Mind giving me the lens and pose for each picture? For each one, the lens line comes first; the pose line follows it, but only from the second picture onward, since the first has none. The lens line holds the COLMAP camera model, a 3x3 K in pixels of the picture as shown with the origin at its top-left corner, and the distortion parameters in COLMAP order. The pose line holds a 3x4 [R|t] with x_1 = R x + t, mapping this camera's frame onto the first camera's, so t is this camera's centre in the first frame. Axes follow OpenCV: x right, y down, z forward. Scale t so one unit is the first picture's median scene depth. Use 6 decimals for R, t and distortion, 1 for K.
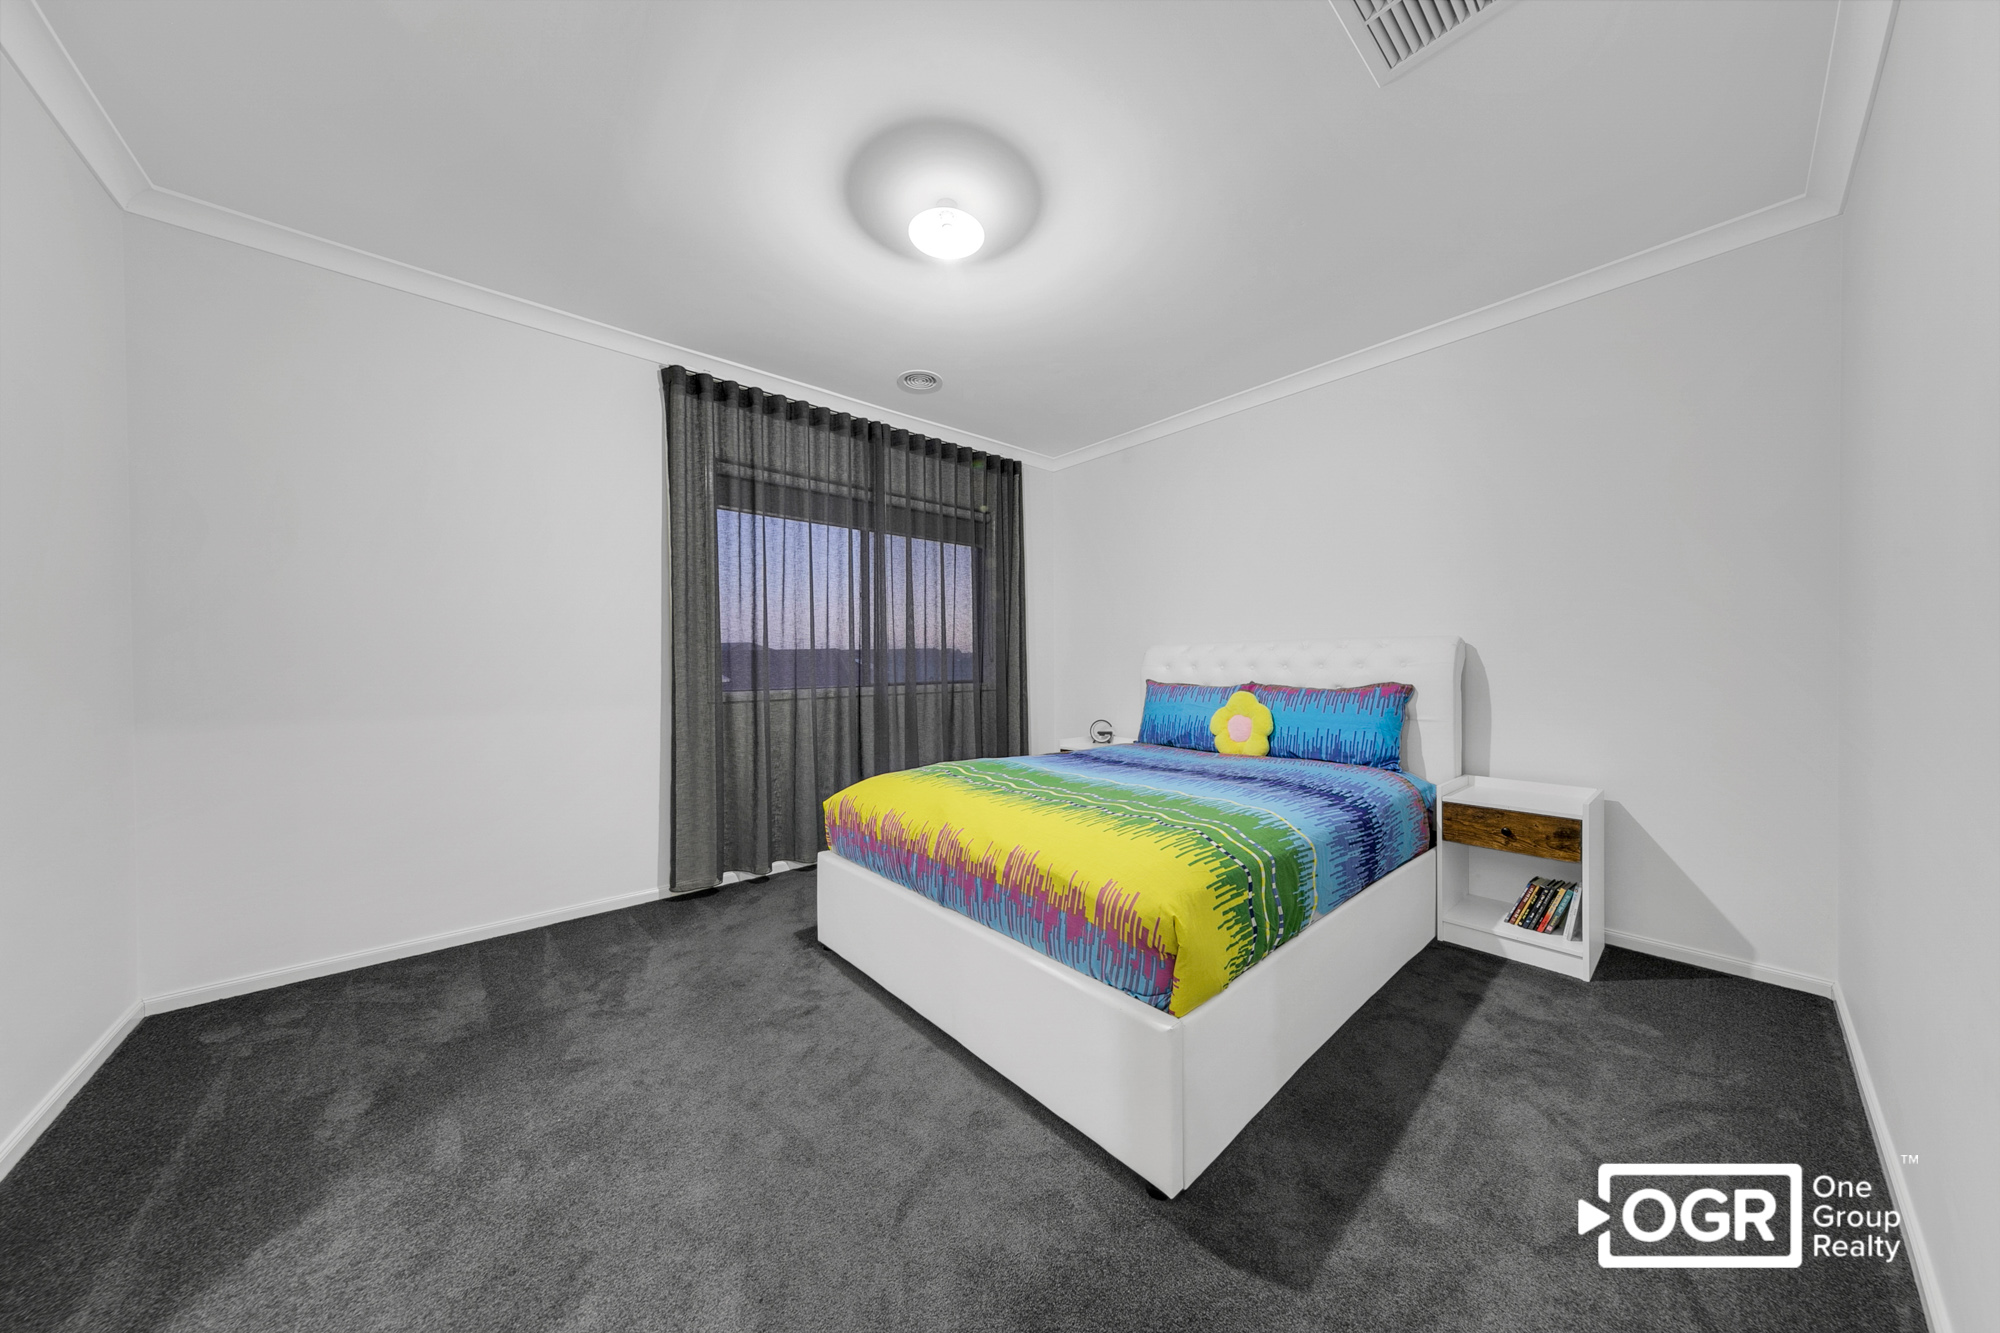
lens RADIAL K [[627.7, 0, 1007.6], [0, 627.7, 661.4], [0, 0, 1]] dist [0.010884, 0.000034]
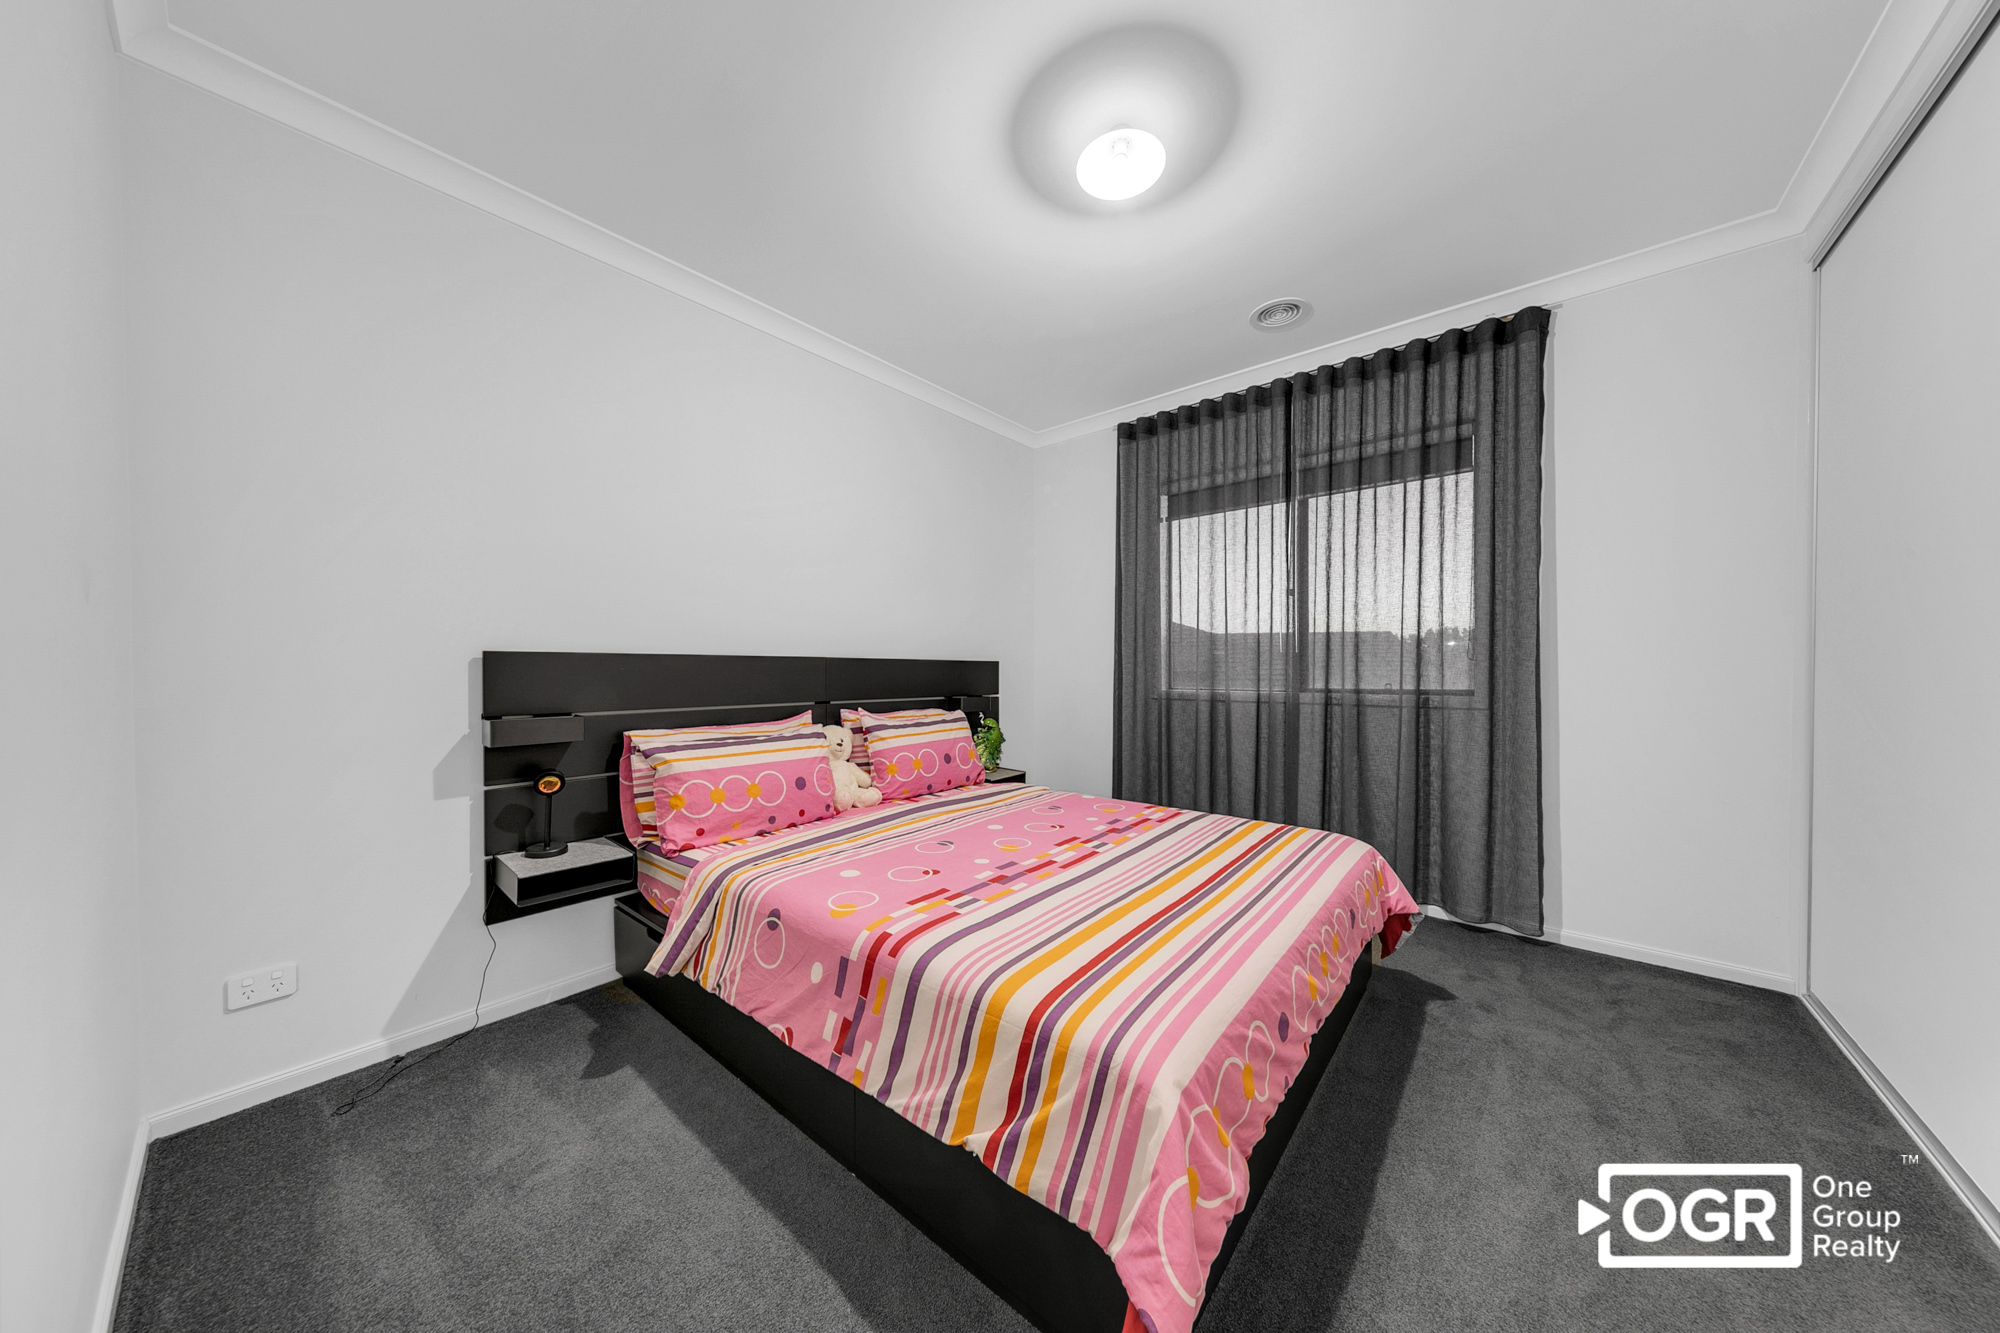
lens RADIAL K [[632.3, 0, 1000.0], [0, 632.3, 666.5], [0, 0, 1]] dist [0.000563, -0.000007]
pose [[0.151082, 0.008717, -0.988483, 0.624309], [0.001017, 0.999959, 0.008974, 0.009401], [0.988521, -0.002361, 0.151067, 0.500719]]
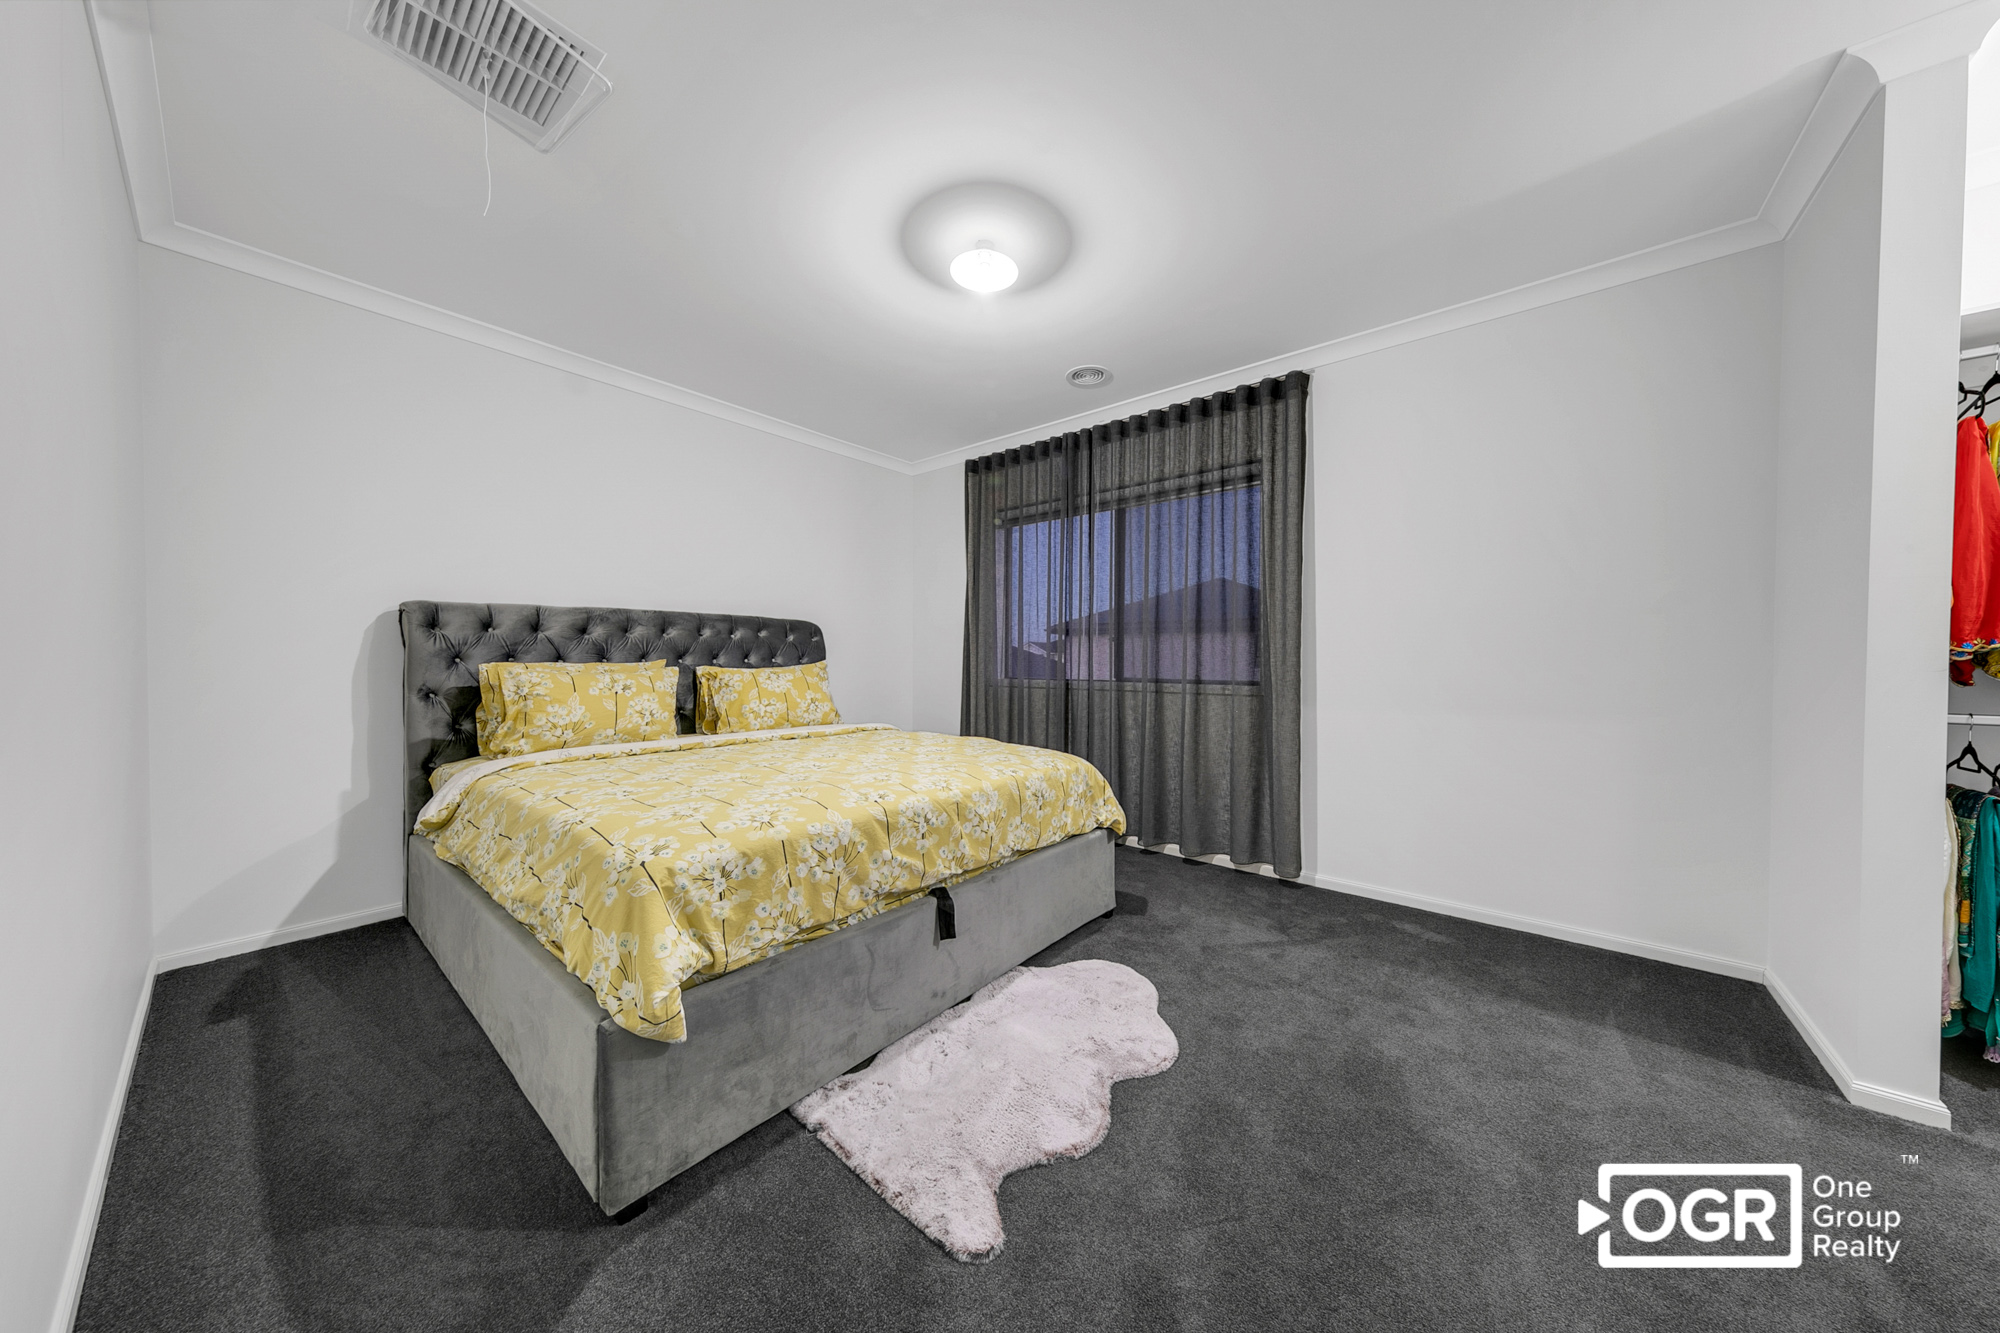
lens RADIAL K [[627.7, 0, 1007.6], [0, 627.7, 661.4], [0, 0, 1]] dist [0.010884, 0.000034]
pose [[0.164620, 0.013752, -0.986261, 0.913342], [-0.008393, 0.999886, 0.012541, 0.007466], [0.986321, 0.006213, 0.164717, 0.751242]]
